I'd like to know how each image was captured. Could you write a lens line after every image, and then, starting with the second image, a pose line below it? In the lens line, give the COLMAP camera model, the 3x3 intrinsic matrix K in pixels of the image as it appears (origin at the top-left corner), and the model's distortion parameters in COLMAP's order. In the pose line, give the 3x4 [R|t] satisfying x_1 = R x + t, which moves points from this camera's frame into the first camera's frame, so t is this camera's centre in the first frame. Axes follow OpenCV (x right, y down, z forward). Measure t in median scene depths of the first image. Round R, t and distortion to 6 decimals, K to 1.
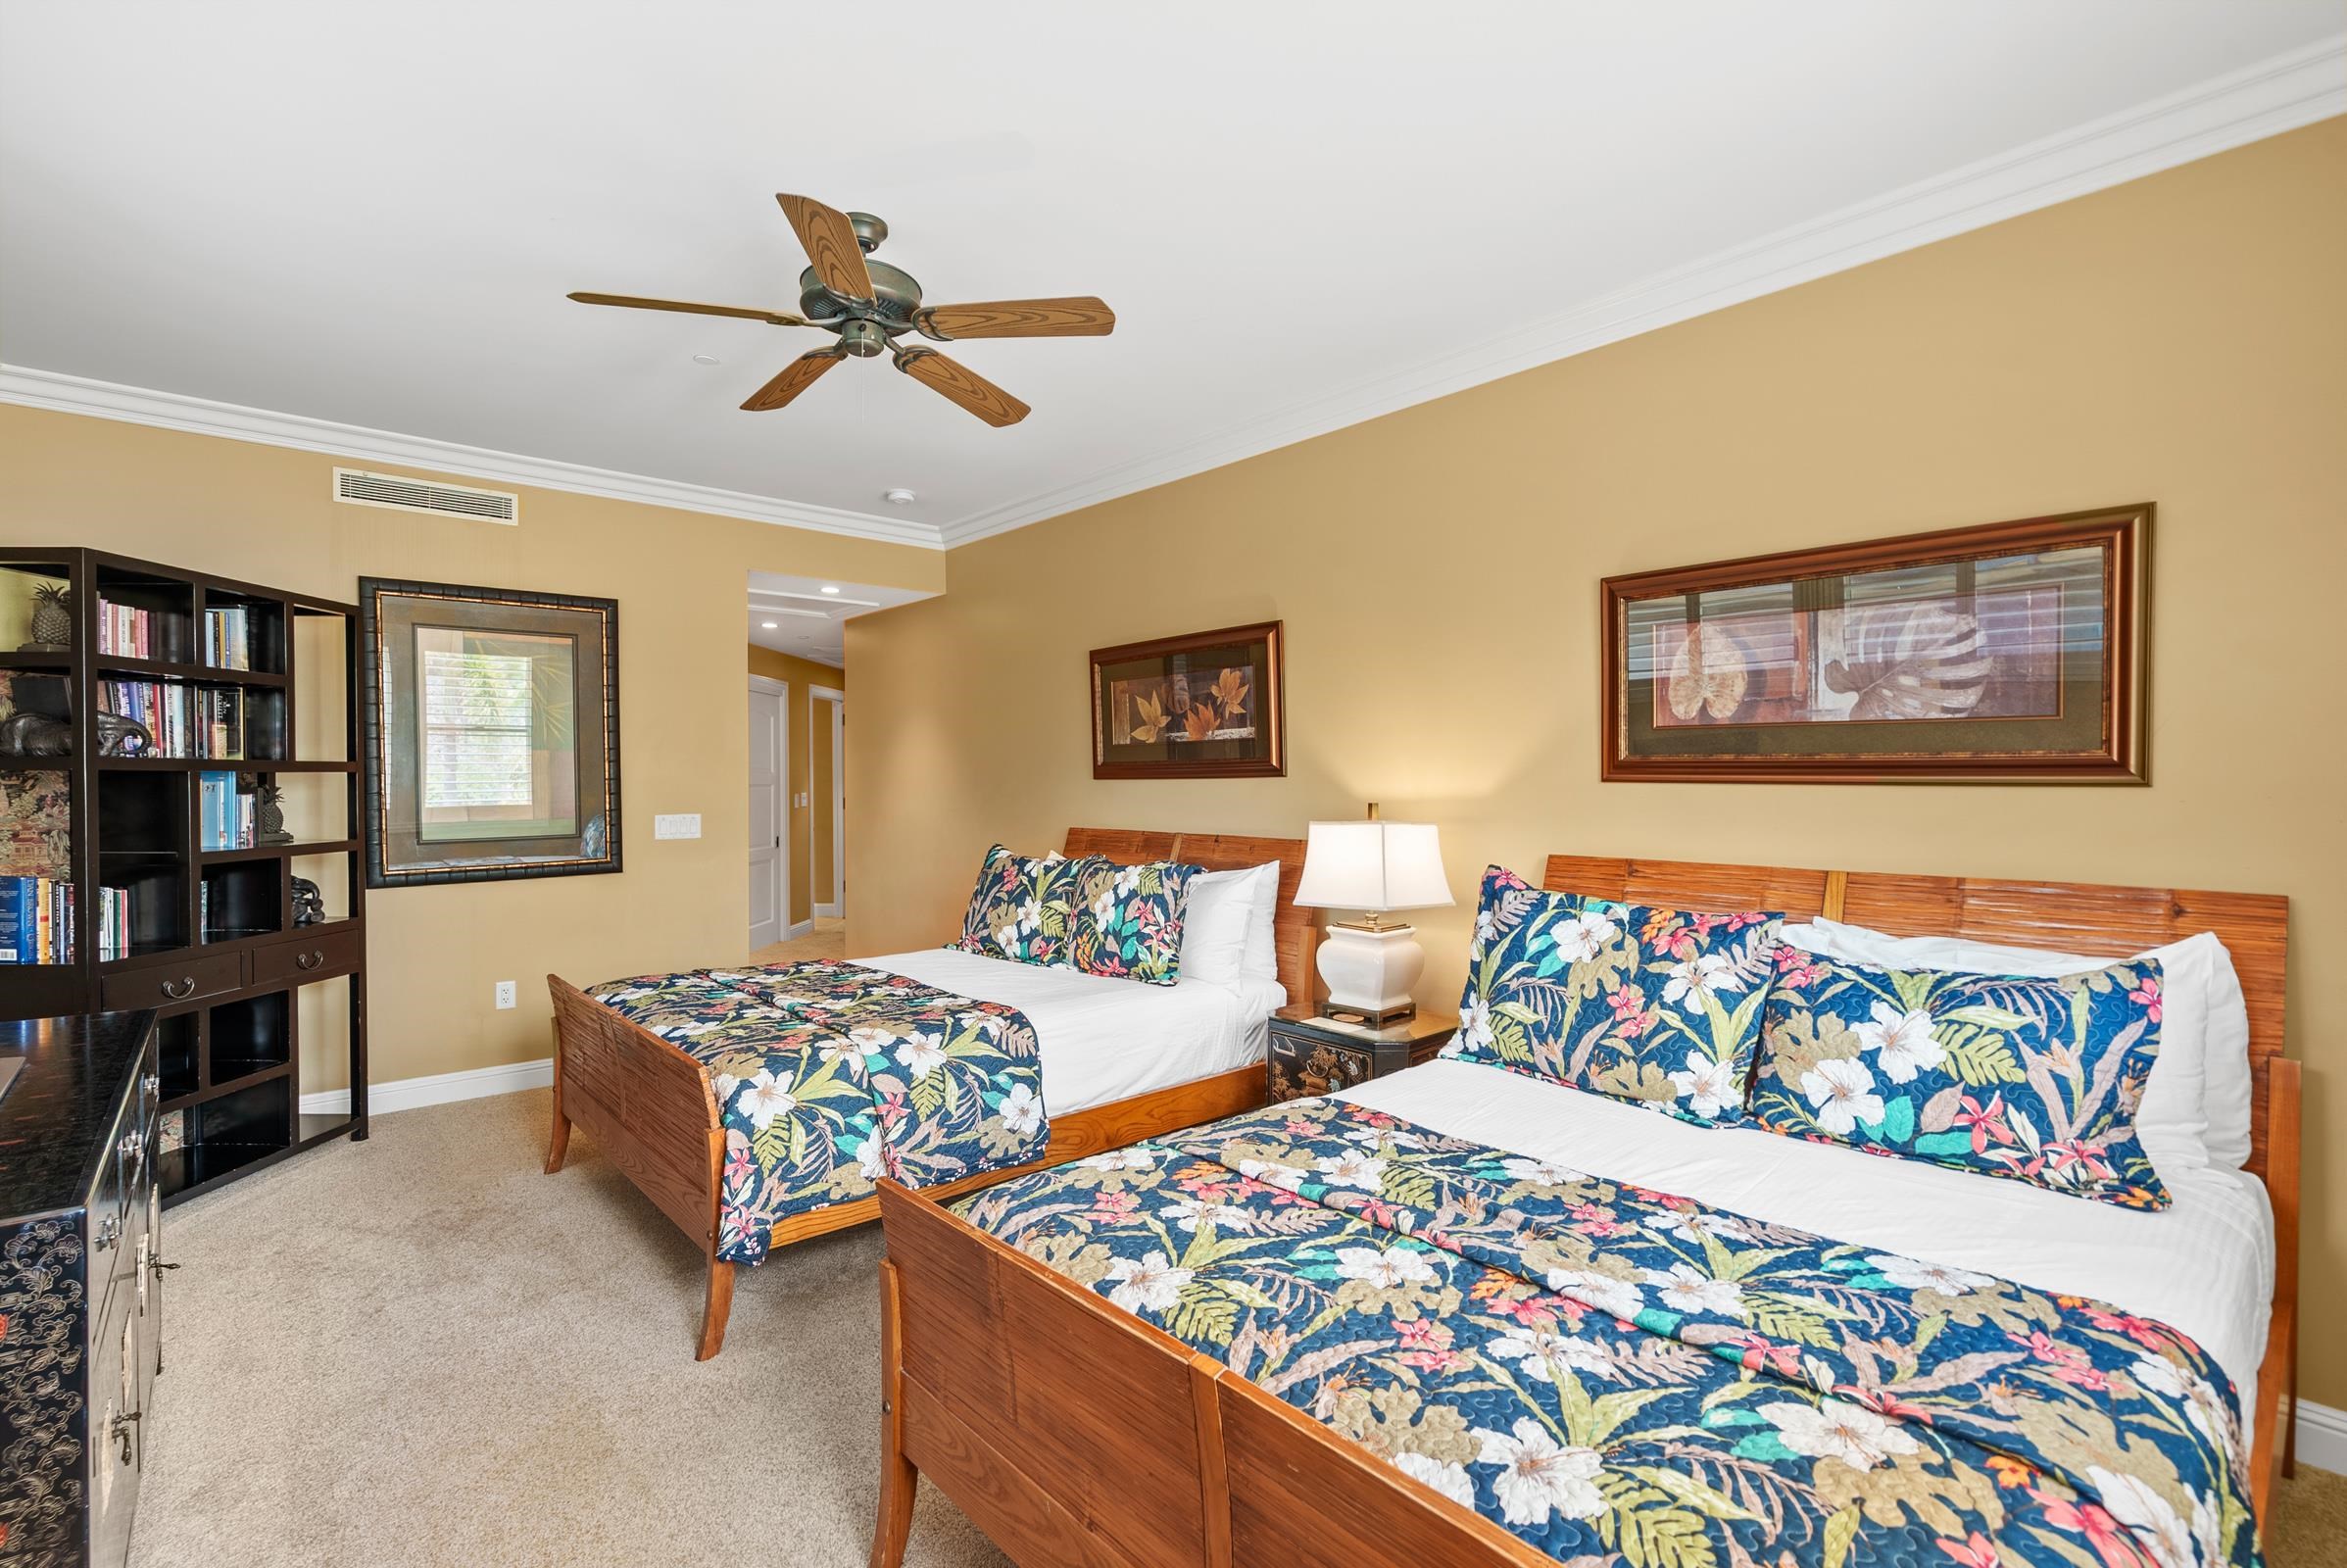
lens RADIAL K [[1063.8, 0, 1159.4], [0, 1063.8, 789.2], [0, 0, 1]] dist [-0.003377, 0.000523]
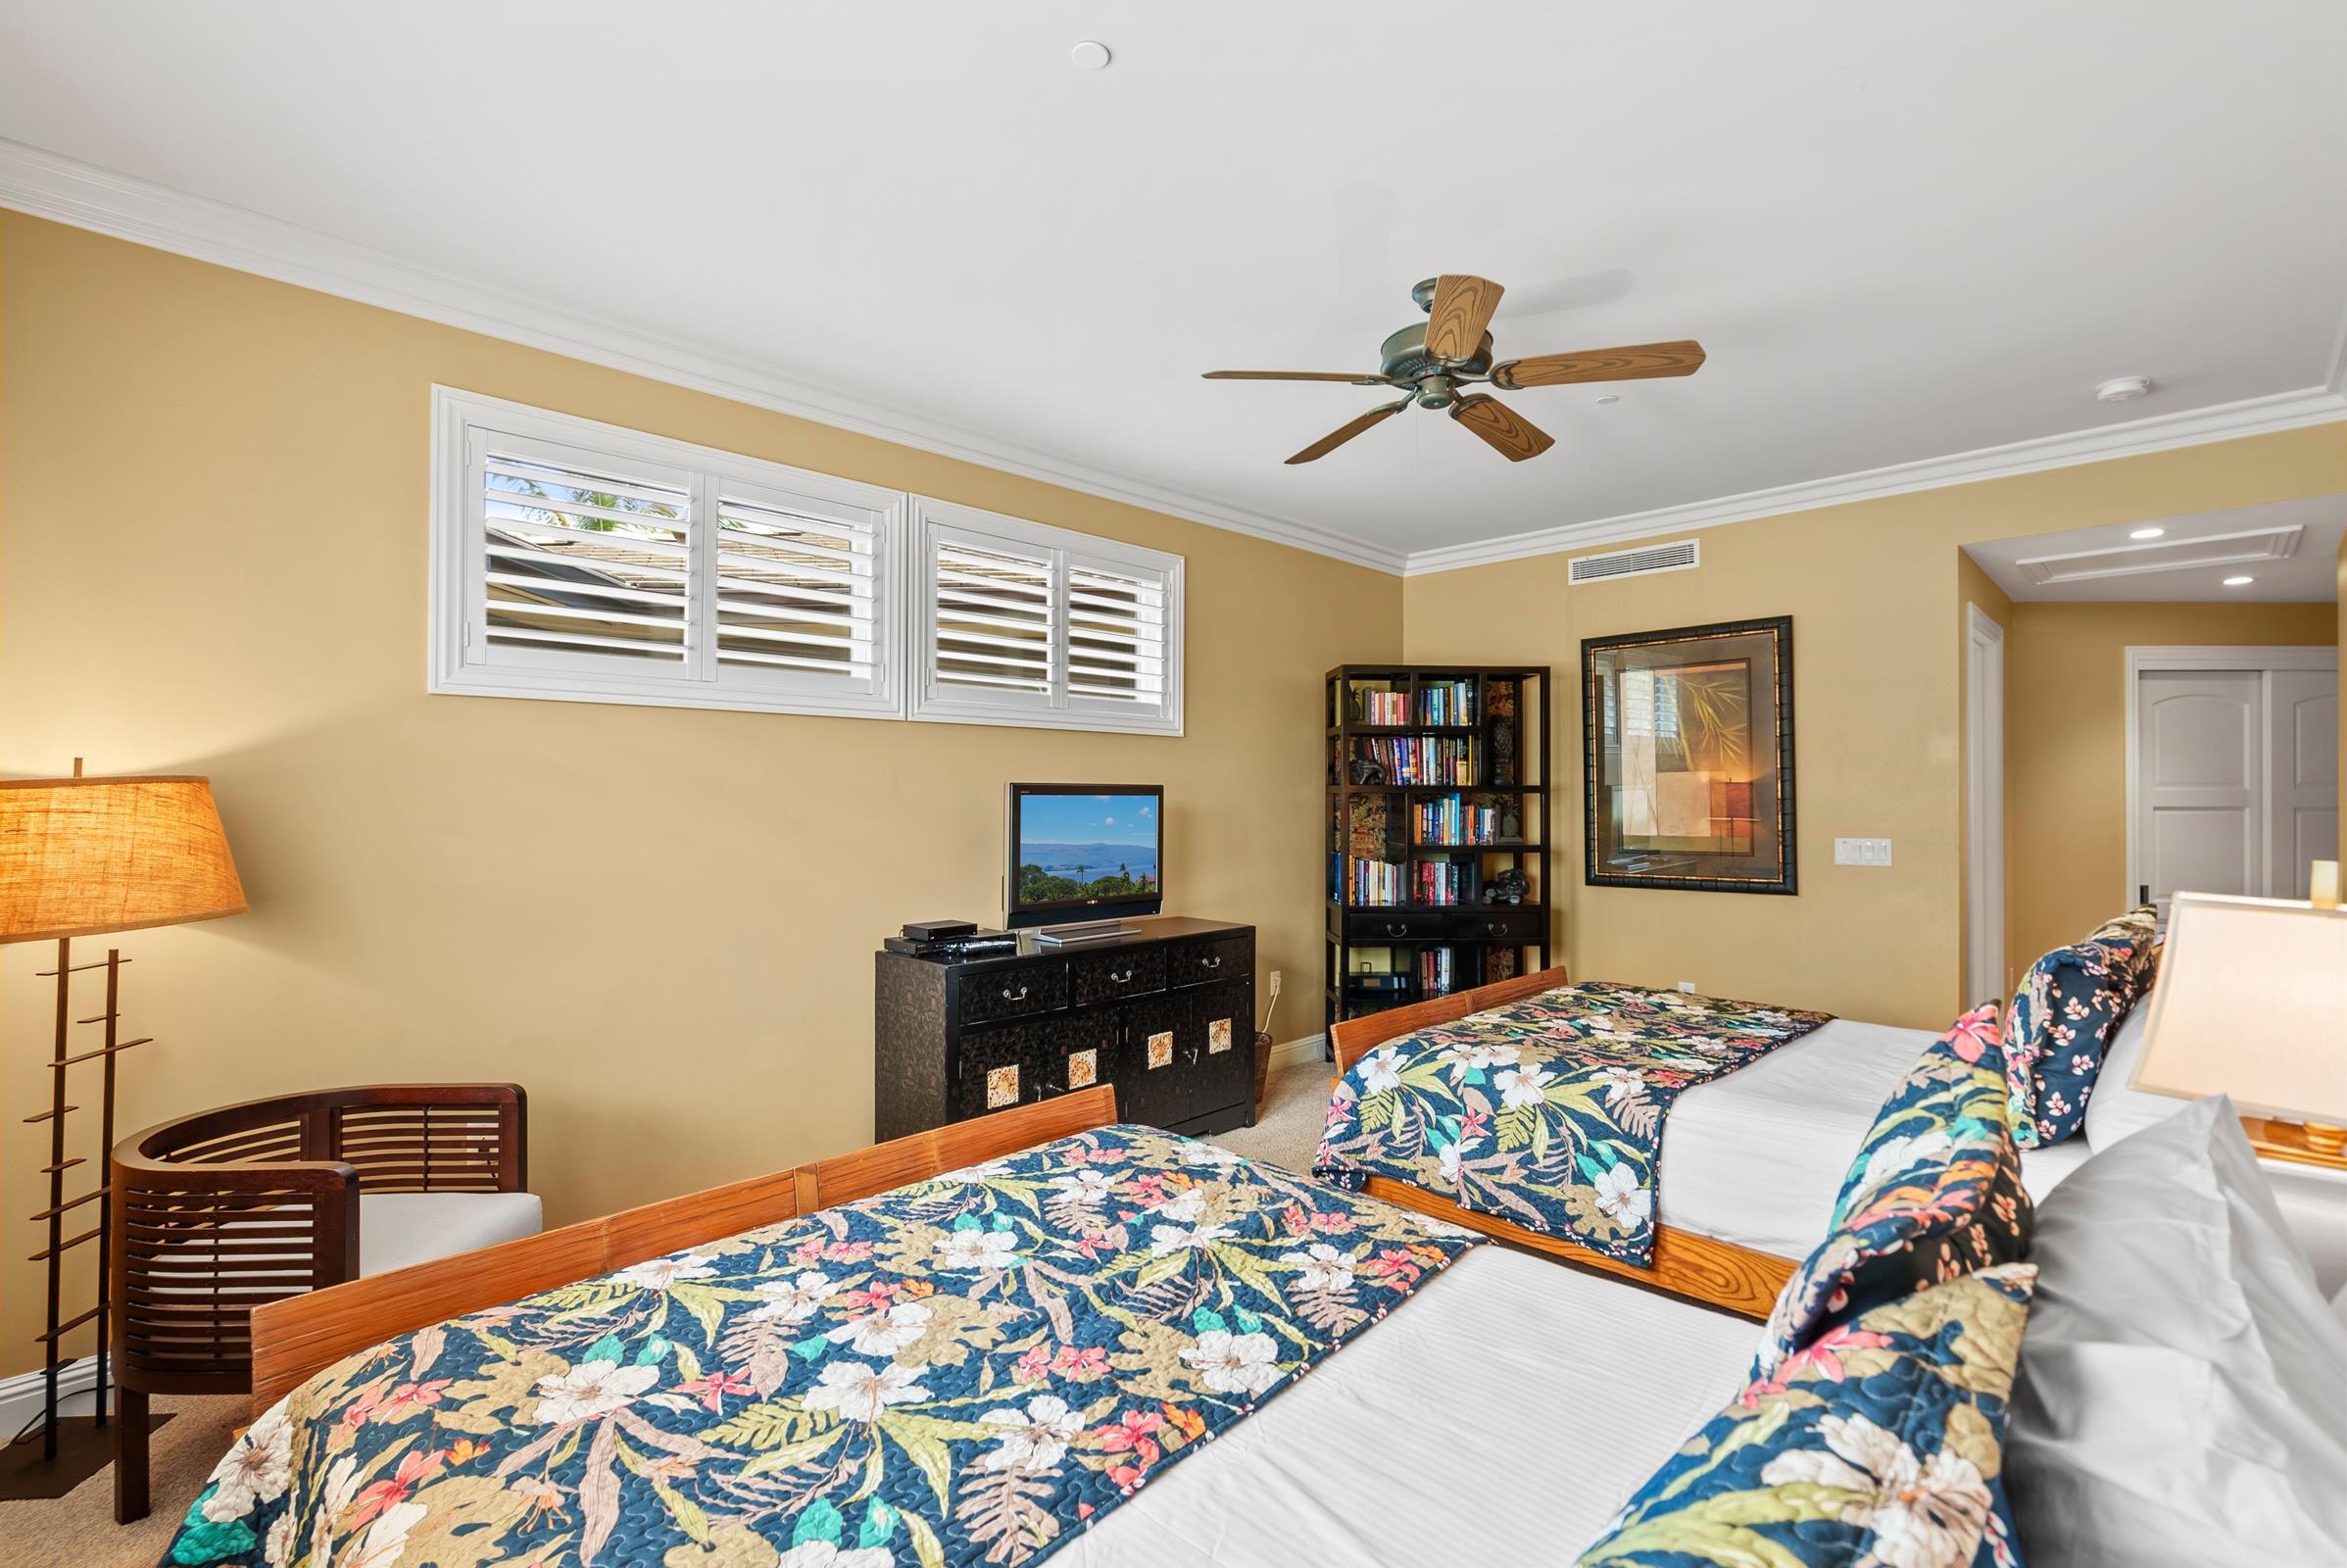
lens RADIAL K [[1083.2, 0, 1173.5], [0, 1083.2, 784.0], [0, 0, 1]] dist [-0.015093, -0.000004]
pose [[0.059758, -0.012122, -0.998139, 0.699062], [-0.010715, 0.999861, -0.012785, -0.007249], [0.998155, 0.011459, 0.059619, 0.594452]]
